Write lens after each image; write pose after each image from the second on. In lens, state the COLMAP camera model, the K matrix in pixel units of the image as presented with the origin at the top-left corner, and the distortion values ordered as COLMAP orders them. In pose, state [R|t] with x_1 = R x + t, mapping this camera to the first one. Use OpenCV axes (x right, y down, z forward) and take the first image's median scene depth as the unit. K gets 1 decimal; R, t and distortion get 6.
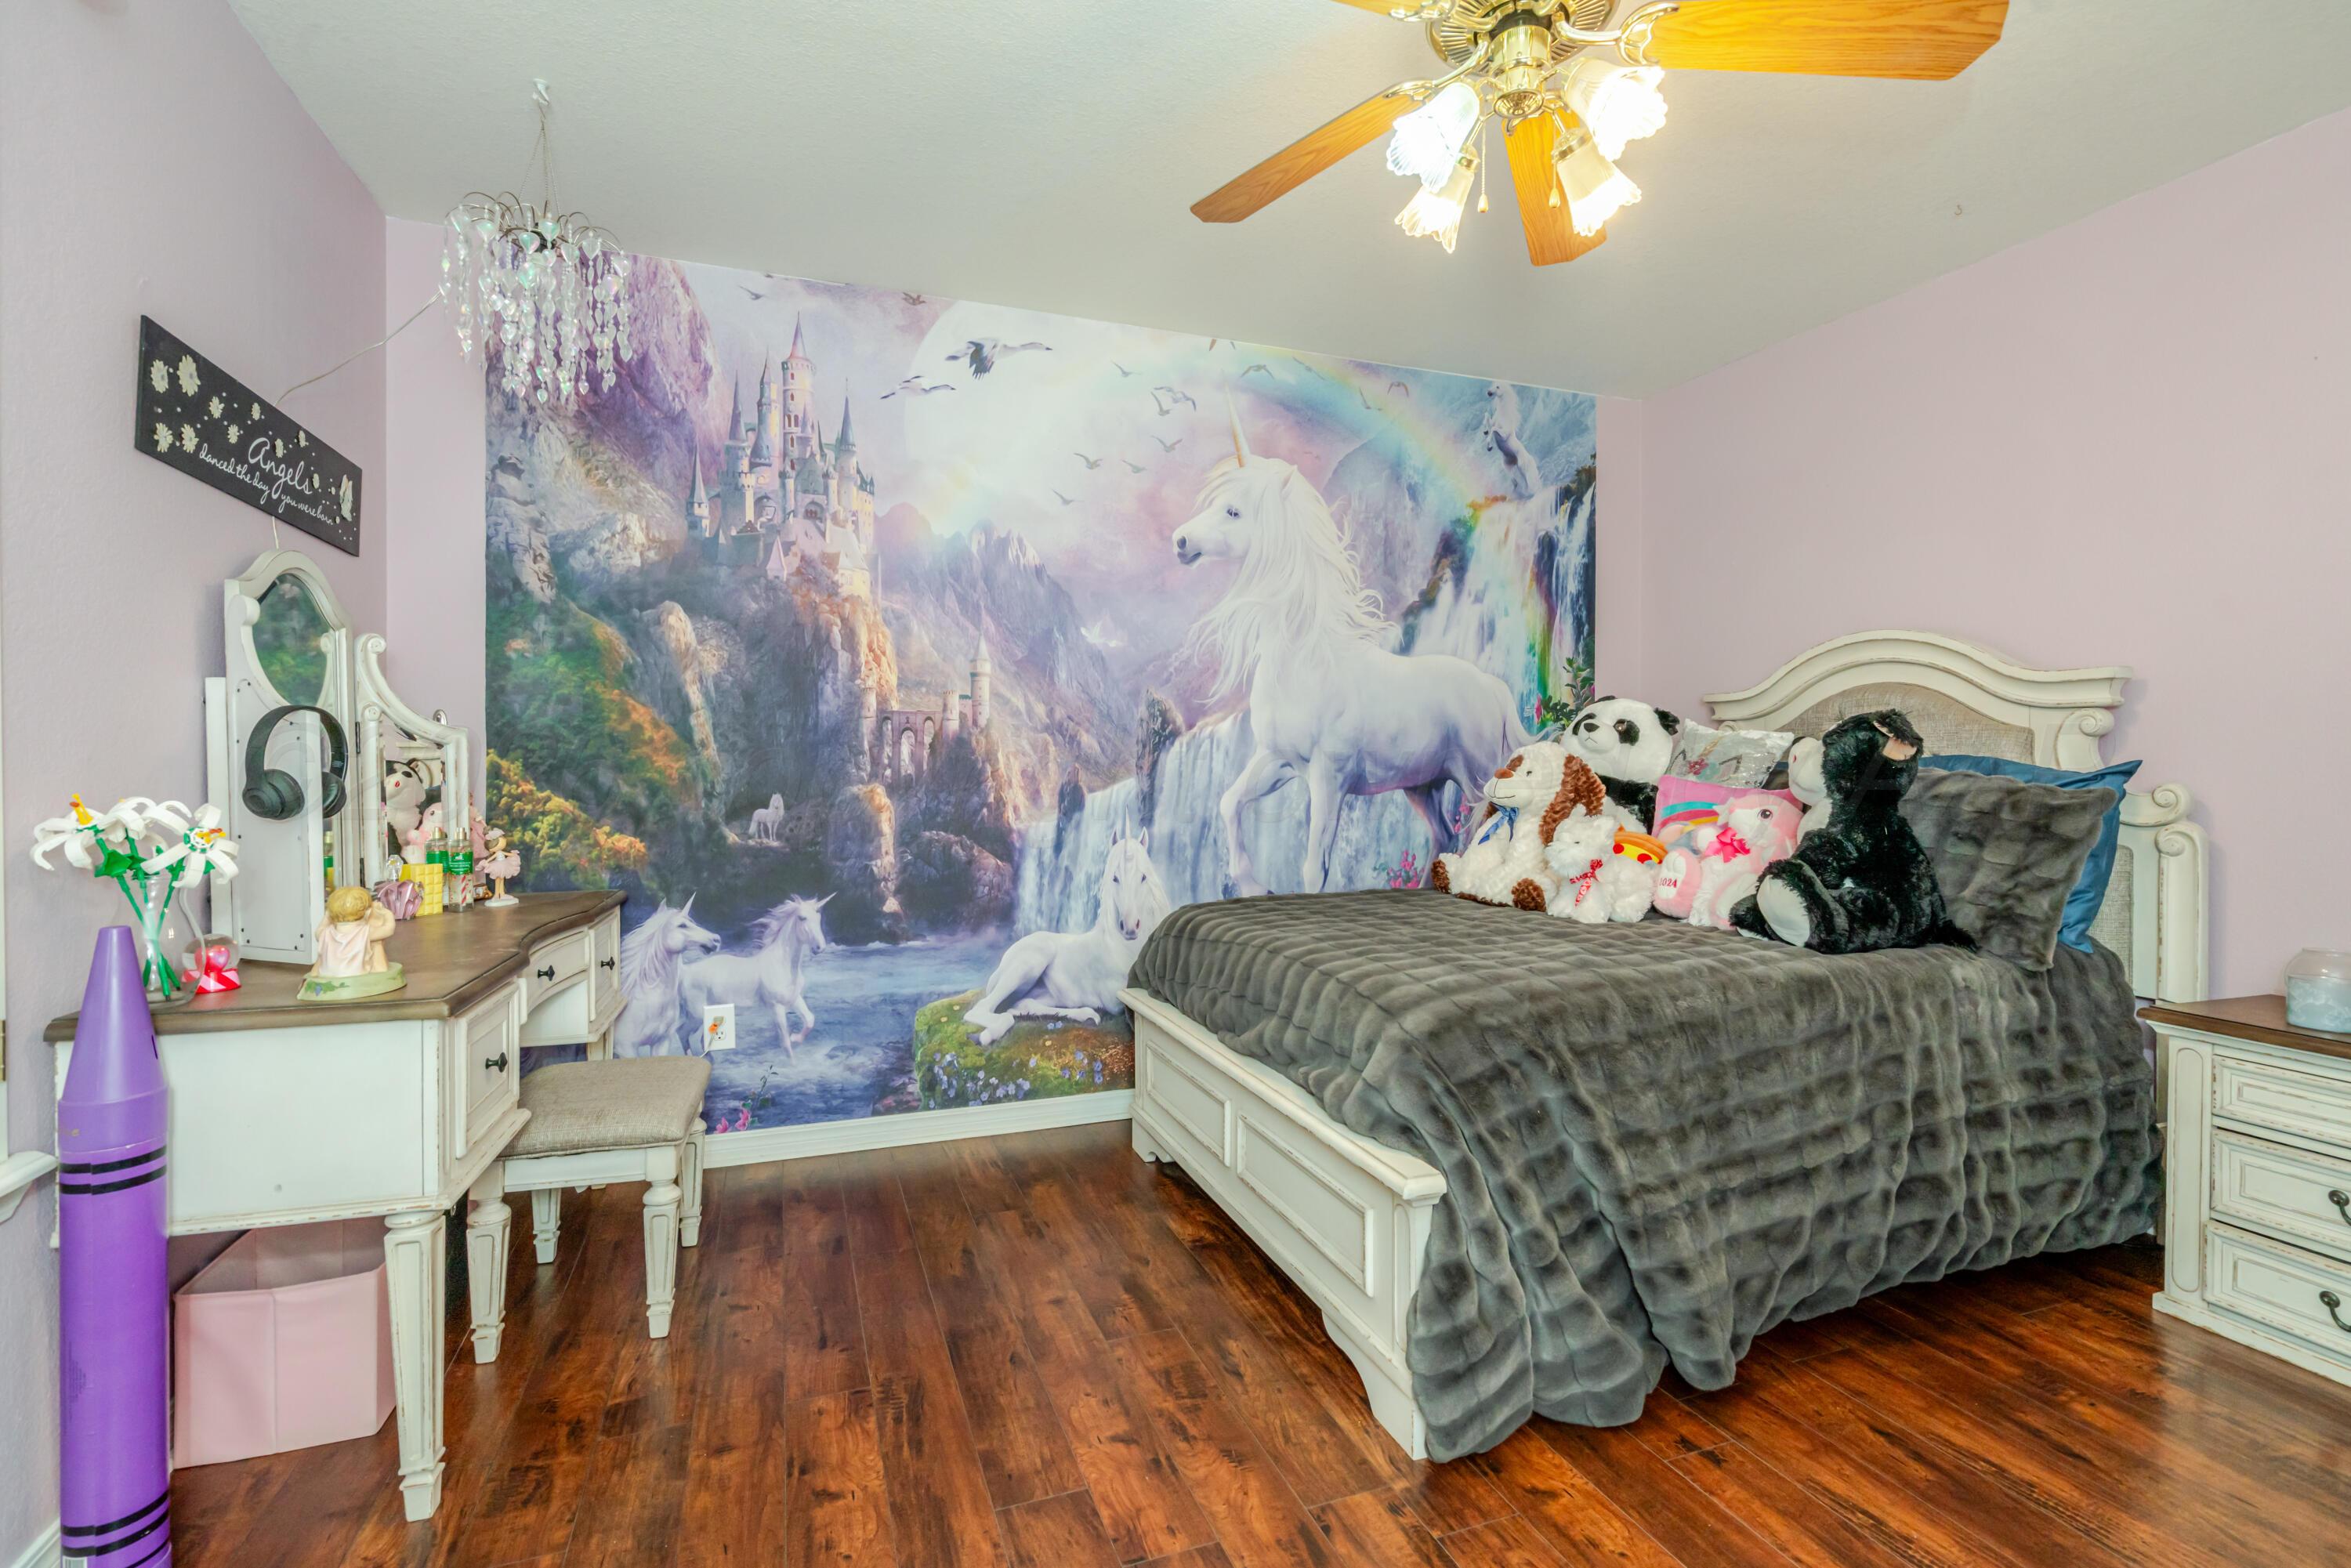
lens RADIAL K [[1068.1, 0, 1173.5], [0, 1068.1, 778.9], [0, 0, 1]] dist [-0.012256, 0.006345]
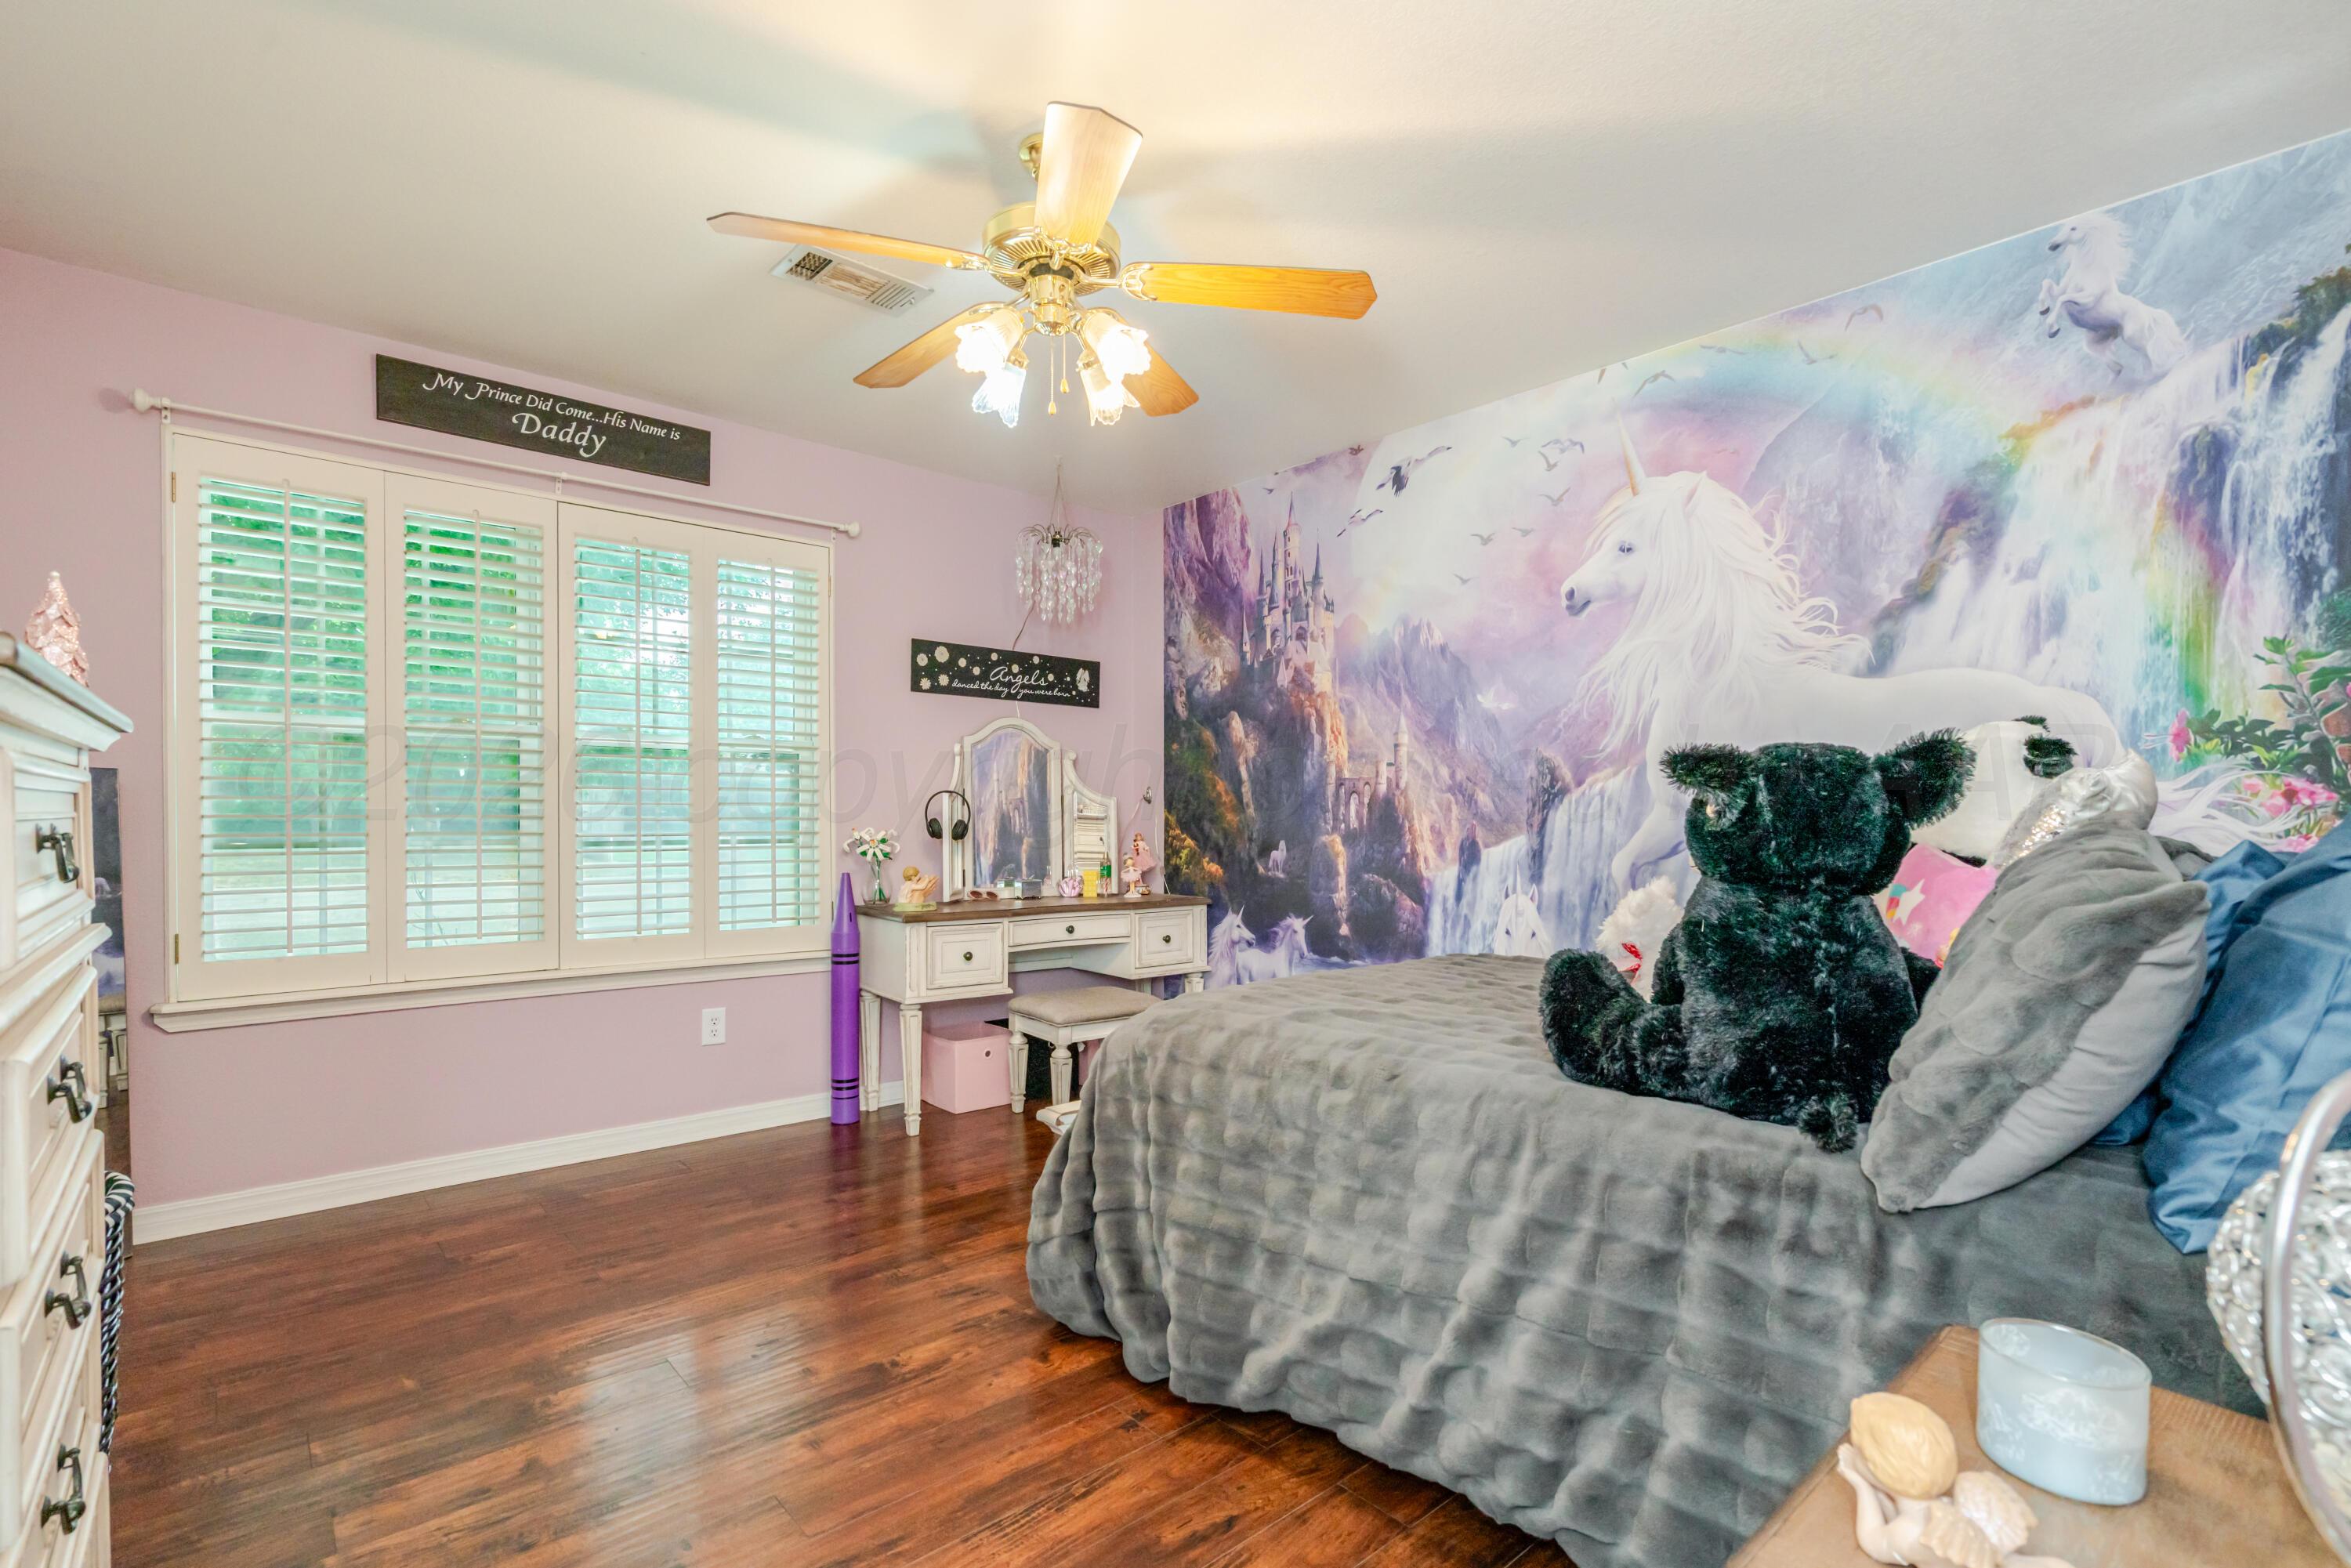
lens RADIAL K [[1068.1, 0, 1163.3], [0, 1068.1, 849.4], [0, 0, 1]] dist [-0.012256, 0.006345]
pose [[0.362896, 0.031457, -0.931298, 0.820215], [-0.023265, 0.999424, 0.024693, -0.004686], [0.931539, 0.012706, 0.363419, 0.320198]]
